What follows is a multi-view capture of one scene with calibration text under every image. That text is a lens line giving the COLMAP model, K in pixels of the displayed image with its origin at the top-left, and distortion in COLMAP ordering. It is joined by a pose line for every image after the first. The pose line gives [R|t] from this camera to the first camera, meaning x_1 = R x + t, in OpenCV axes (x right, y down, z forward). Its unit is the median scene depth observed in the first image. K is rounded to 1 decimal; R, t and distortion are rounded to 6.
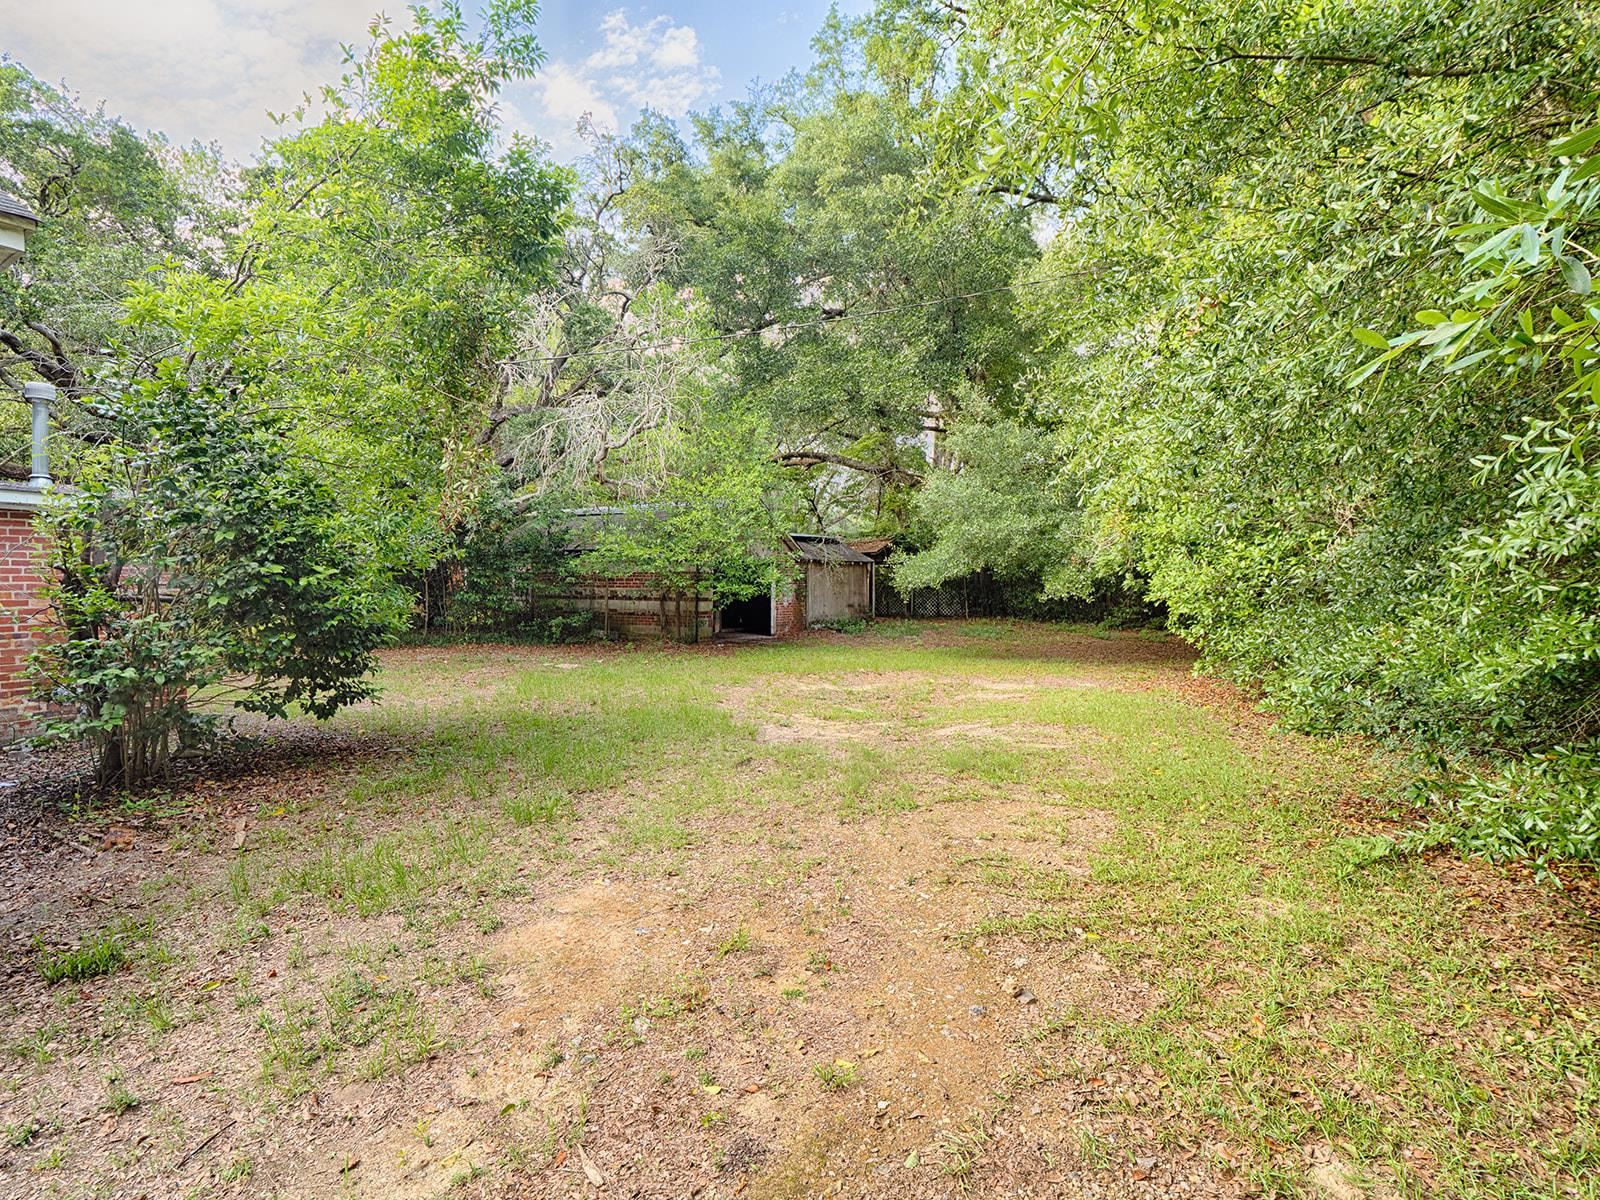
lens RADIAL K [[781.6, 0, 801.2], [0, 781.6, 595.8], [0, 0, 1]] dist [-0.014341, -0.005543]
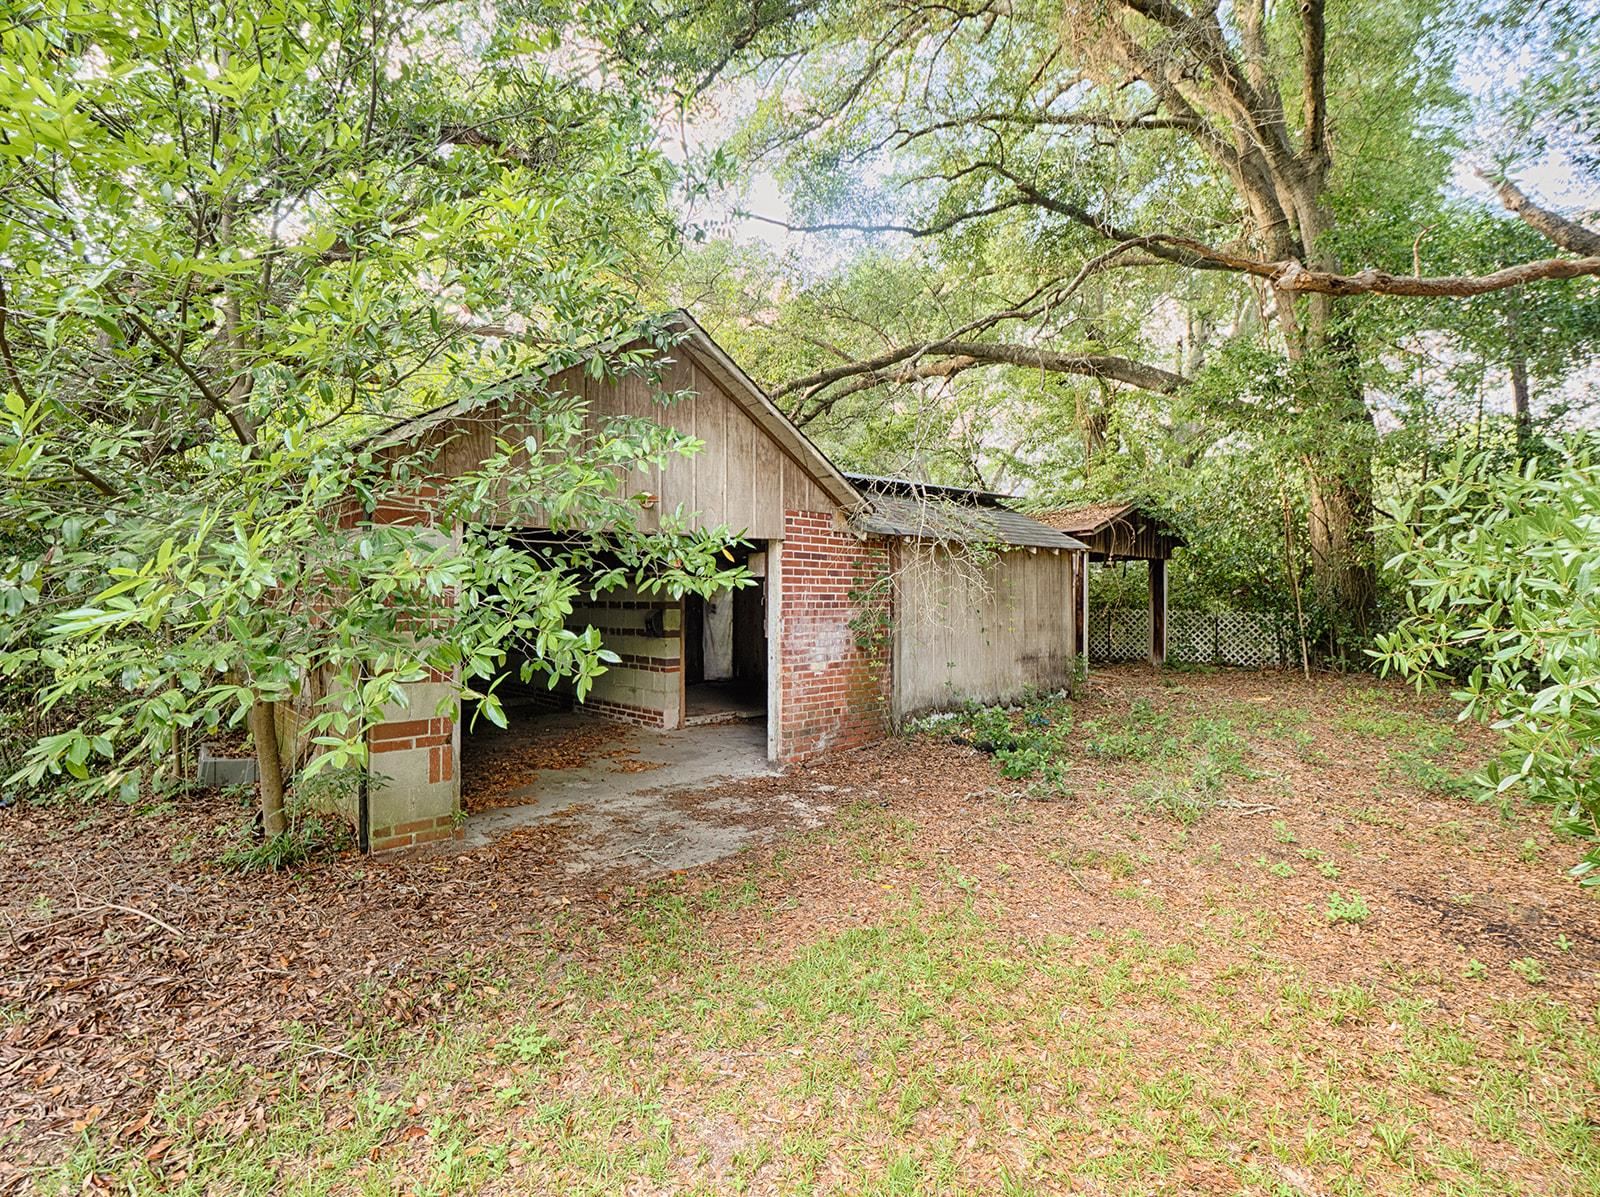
lens RADIAL K [[781.6, 0, 799.6], [0, 781.6, 595.7], [0, 0, 1]] dist [-0.014341, -0.005543]
pose [[0.971224, -0.001182, -0.238163, 0.047894], [-0.001492, 0.999938, -0.011046, -0.015183], [0.238162, 0.011084, 0.971162, 0.629178]]
